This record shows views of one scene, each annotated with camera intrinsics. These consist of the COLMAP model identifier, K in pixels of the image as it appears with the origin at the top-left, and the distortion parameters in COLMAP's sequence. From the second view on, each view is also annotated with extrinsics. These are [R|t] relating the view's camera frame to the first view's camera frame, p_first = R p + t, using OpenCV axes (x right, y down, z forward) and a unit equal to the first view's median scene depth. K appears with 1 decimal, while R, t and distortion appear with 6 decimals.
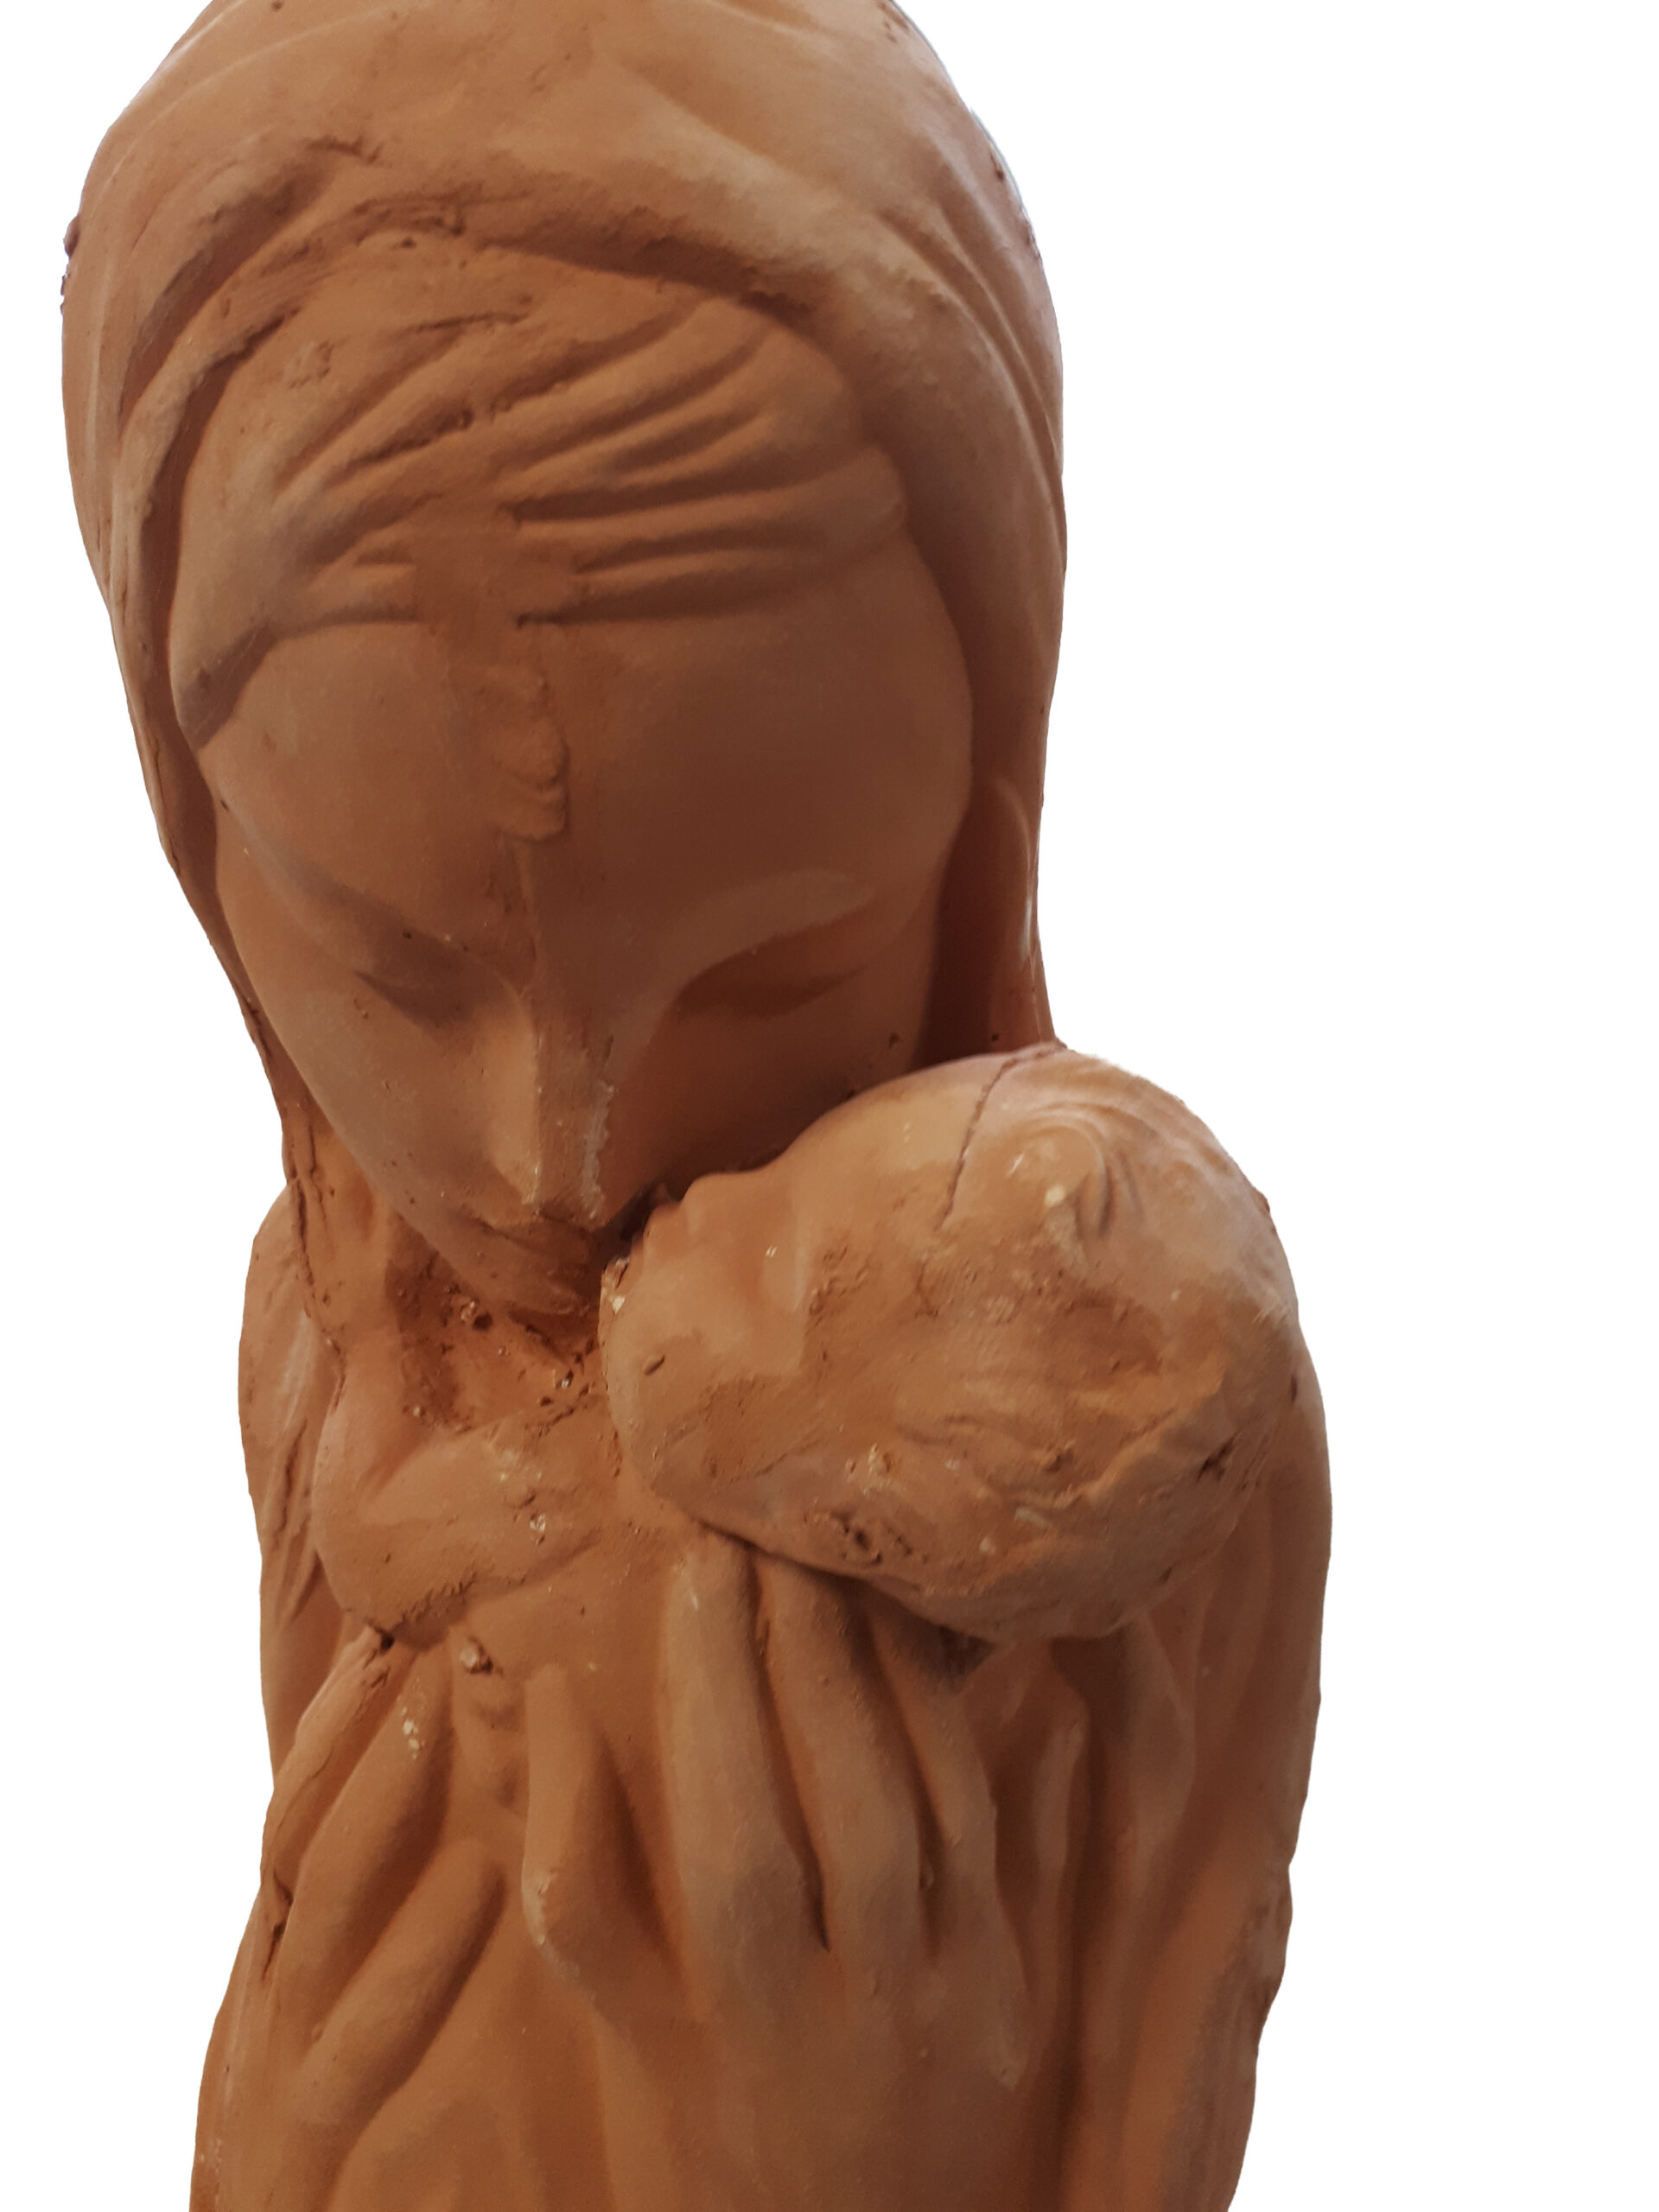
lens RADIAL K [[1719.0, 0, 837.1], [0, 1719.0, 1114.1], [0, 0, 1]] dist [0.000587, 0.018072]
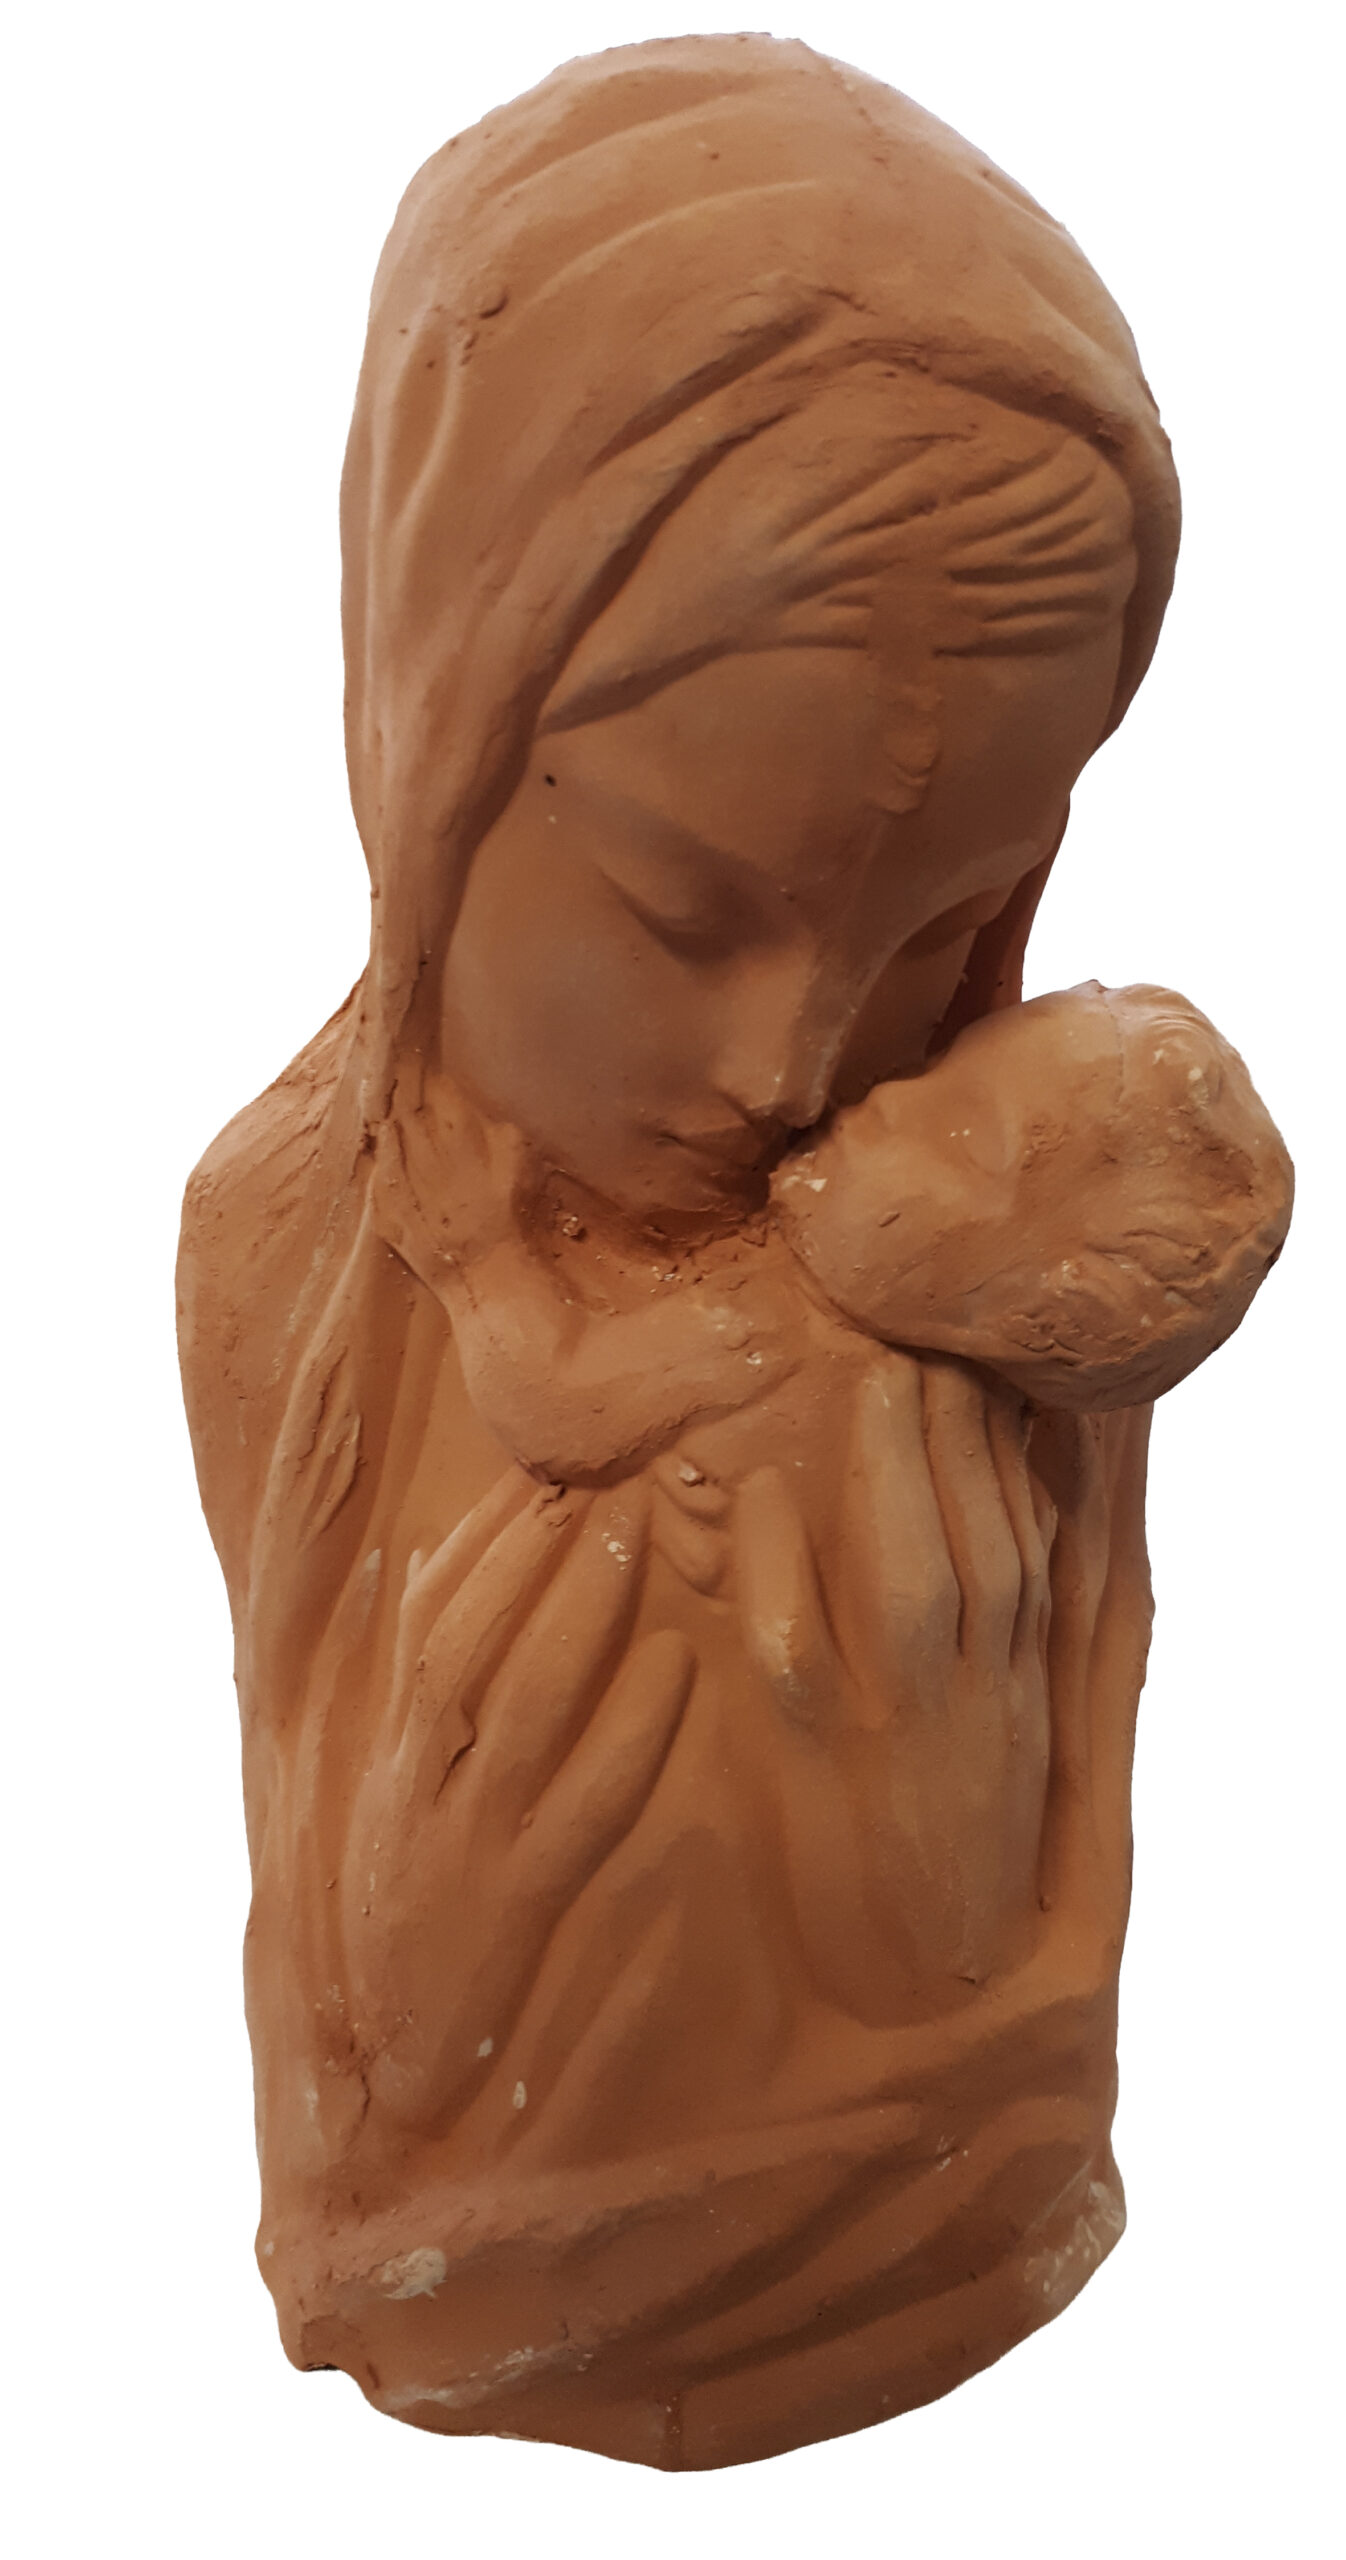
lens RADIAL K [[1858.8, 0, 755.3], [0, 1858.8, 1277.8], [0, 0, 1]] dist [0.028834, -0.021392]
pose [[0.932384, -0.054576, 0.357326, -0.789836], [0.034108, 0.997409, 0.063340, 0.106079], [-0.359857, -0.046870, 0.931830, -0.344557]]
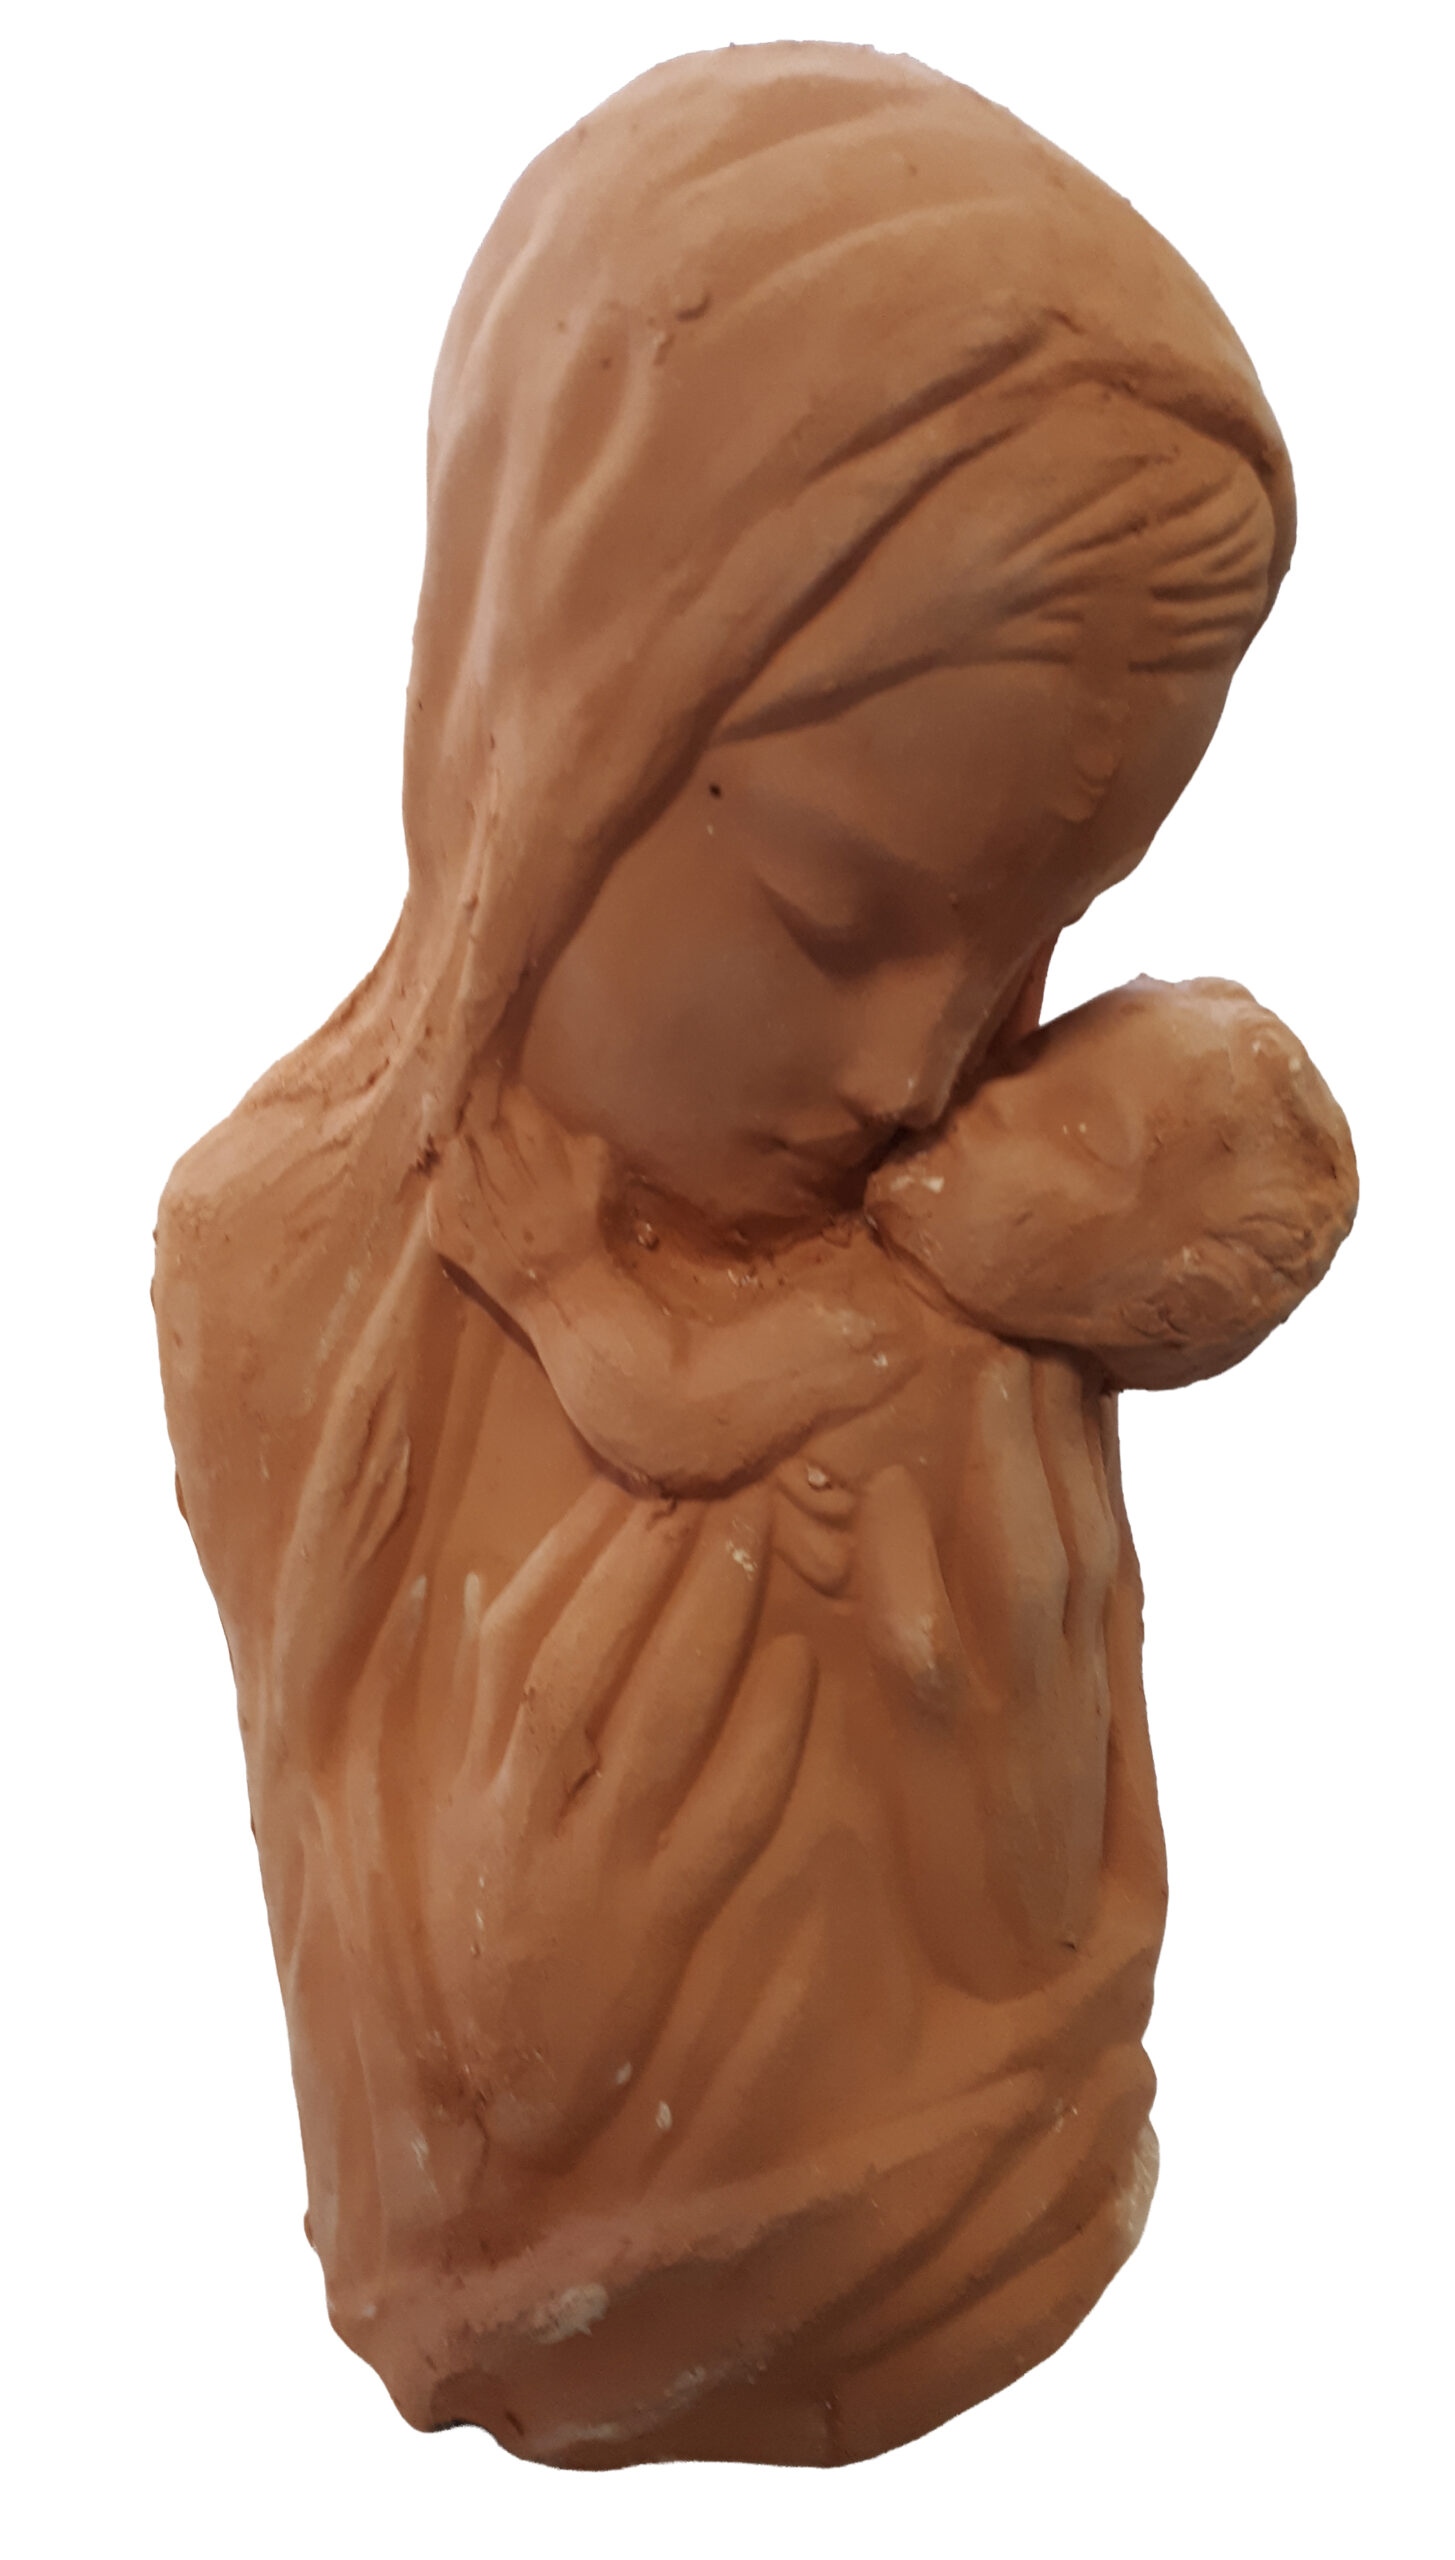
lens RADIAL K [[1849.8, 0, 739.3], [0, 1849.8, 1265.6], [0, 0, 1]] dist [0.023189, -0.002506]
pose [[0.840845, -0.105712, 0.530852, -1.180916], [0.071935, 0.993868, 0.083974, 0.050443], [-0.536474, -0.032422, 0.843294, -0.136278]]
